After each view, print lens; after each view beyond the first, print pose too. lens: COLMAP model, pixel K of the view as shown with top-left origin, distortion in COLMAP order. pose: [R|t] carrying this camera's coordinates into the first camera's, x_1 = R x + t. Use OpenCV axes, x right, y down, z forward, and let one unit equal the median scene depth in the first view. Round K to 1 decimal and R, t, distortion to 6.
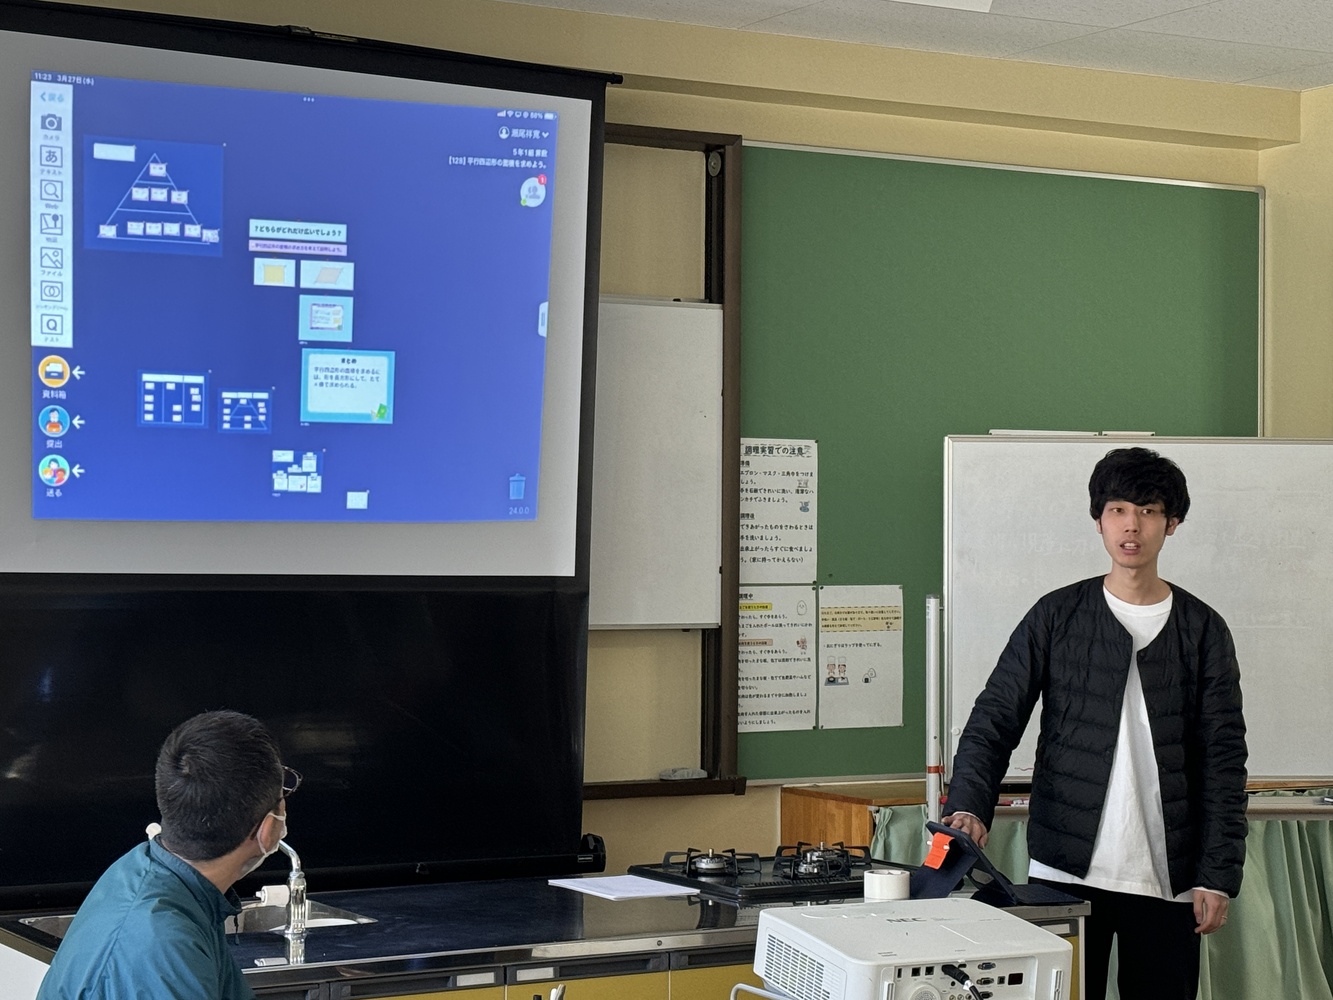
lens RADIAL K [[2615.8, 0, 666.5], [0, 2615.8, 500.0], [0, 0, 1]] dist [0.154918, -0.002813]
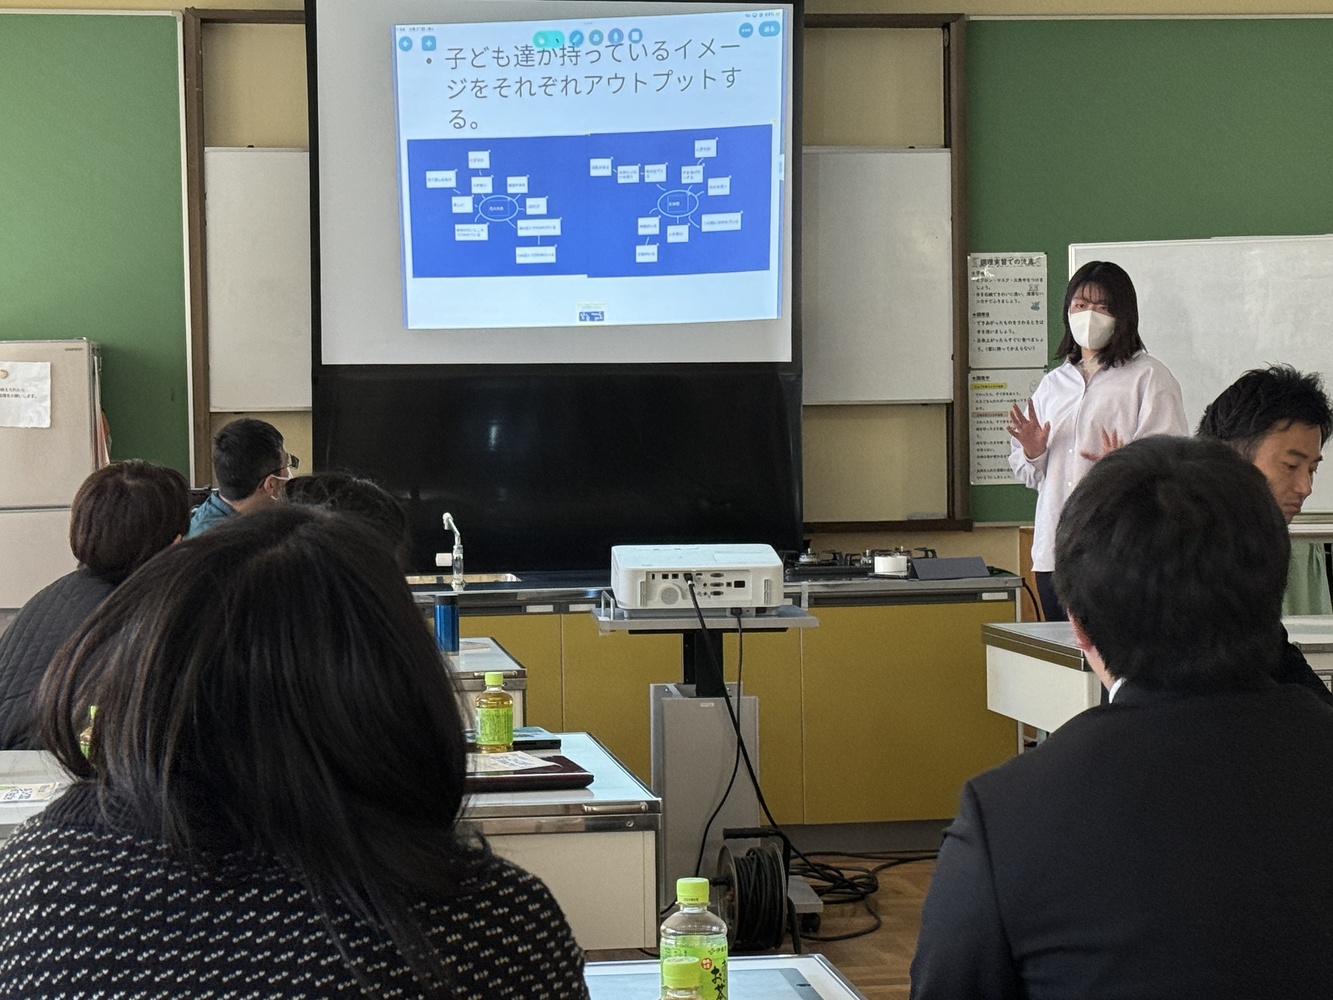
lens RADIAL K [[2841.8, 0, 666.5], [0, 2841.8, 500.0], [0, 0, 1]] dist [0.178953, -0.145296]
pose [[0.926698, -0.006445, -0.375752, 0.412111], [0.026965, 0.998416, 0.049378, 0.023721], [0.374839, -0.055891, 0.925404, -0.346034]]
